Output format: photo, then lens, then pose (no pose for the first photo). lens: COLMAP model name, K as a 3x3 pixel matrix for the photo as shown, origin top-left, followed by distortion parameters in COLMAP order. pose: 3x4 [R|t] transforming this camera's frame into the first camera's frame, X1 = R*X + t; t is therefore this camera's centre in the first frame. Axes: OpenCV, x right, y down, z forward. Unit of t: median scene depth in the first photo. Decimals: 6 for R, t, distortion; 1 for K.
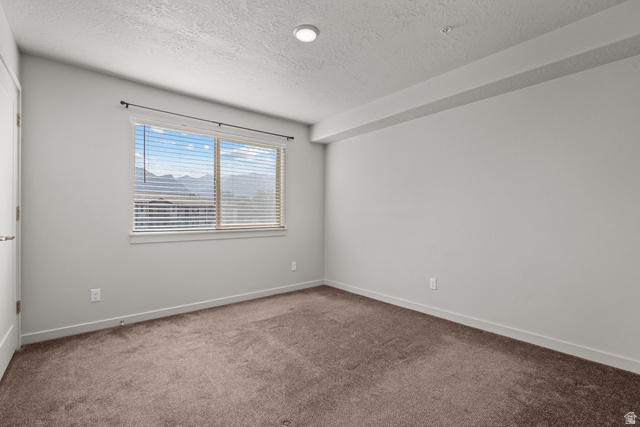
lens RADIAL K [[303.0, 0, 317.9], [0, 303.0, 214.3], [0, 0, 1]] dist [0.003358, -0.000372]
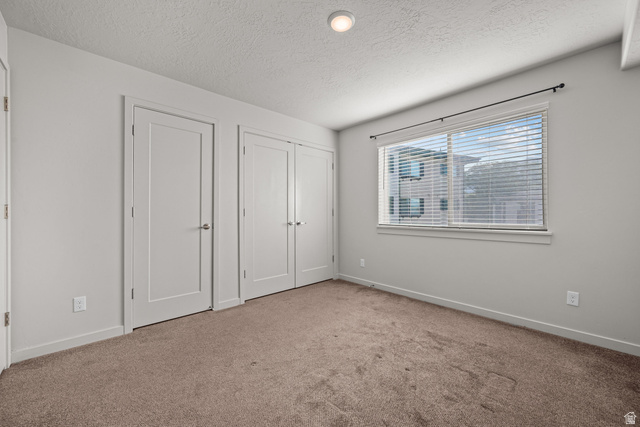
lens RADIAL K [[253.6, 0, 317.2], [0, 253.6, 213.6], [0, 0, 1]] dist [0.001625, -0.000416]
pose [[0.023492, 0.003257, -0.999719, 0.570791], [0.007446, 0.999966, 0.003433, -0.001311], [0.999696, -0.007524, 0.023467, 0.684626]]
